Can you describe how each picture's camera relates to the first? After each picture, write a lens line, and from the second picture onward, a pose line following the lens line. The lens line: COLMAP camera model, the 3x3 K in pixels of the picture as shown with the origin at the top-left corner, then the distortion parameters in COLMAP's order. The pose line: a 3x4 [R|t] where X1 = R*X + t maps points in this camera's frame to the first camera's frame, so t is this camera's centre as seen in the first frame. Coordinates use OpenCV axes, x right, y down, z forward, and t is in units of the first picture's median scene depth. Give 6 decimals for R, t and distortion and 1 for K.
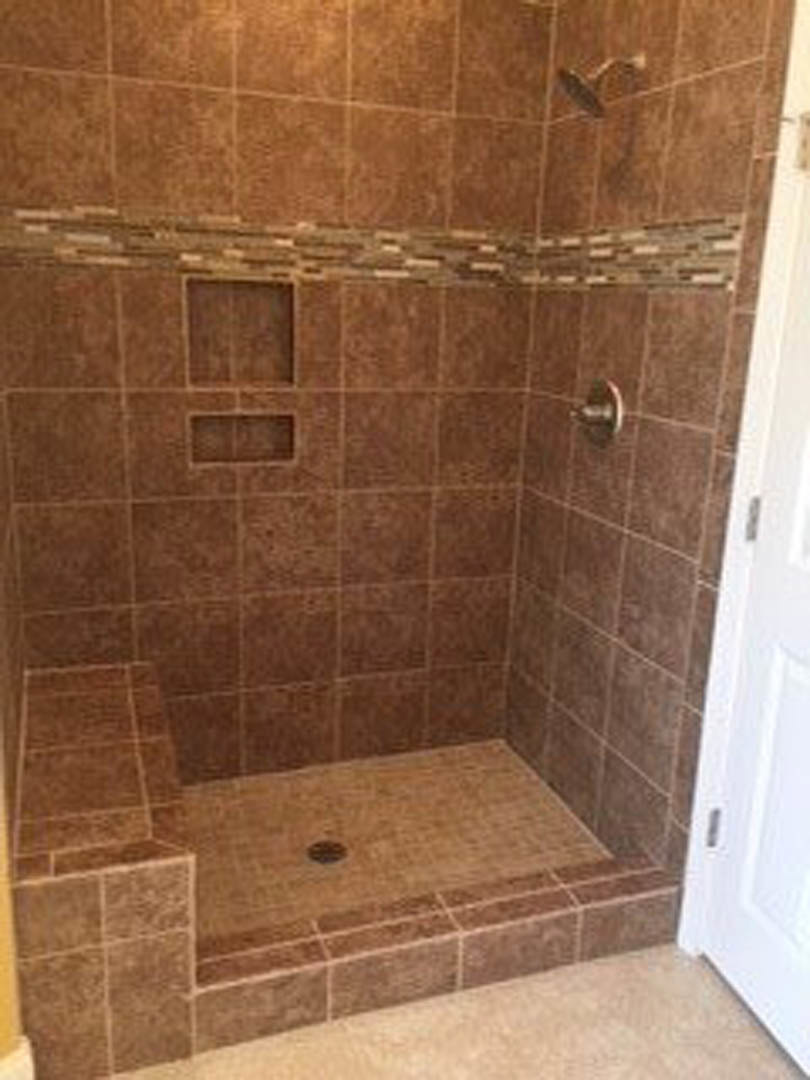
lens RADIAL K [[929.6, 0, 422.4], [0, 929.6, 544.6], [0, 0, 1]] dist [0.089081, -0.115968]
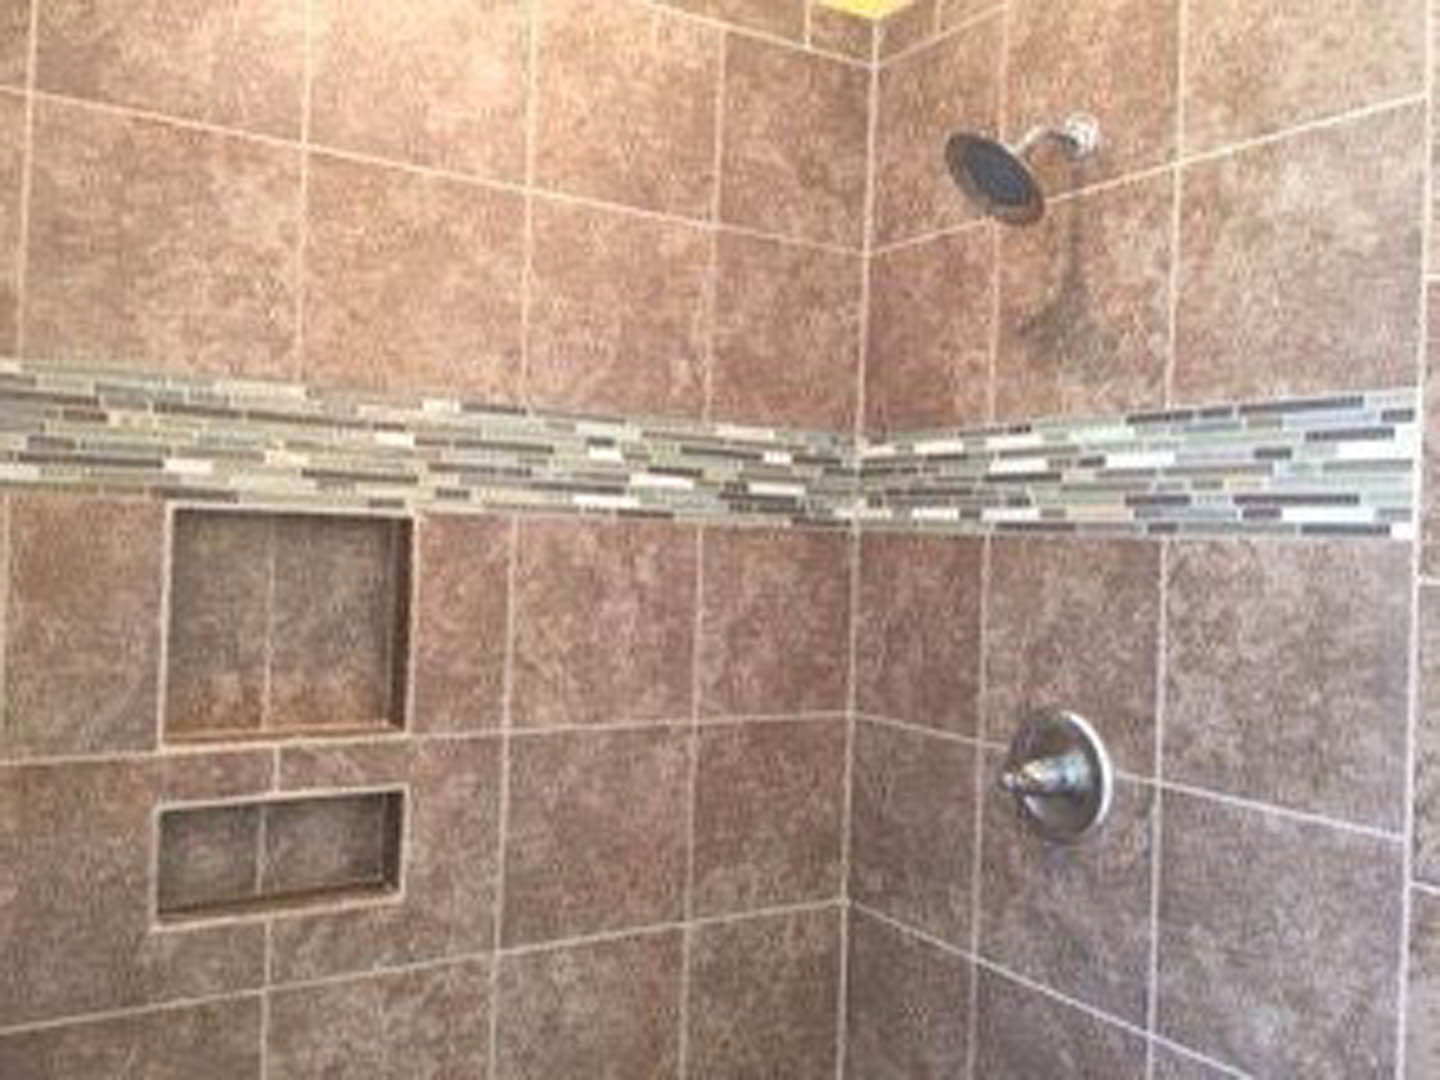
lens RADIAL K [[1239.4, 0, 720.0], [0, 1239.4, 540.0], [0, 0, 1]] dist [0.089081, -0.115968]
pose [[0.982536, 0.000407, 0.186074, -0.101118], [0.046677, 0.967484, -0.248587, -0.101494], [-0.180125, 0.252931, 0.950569, 0.364113]]
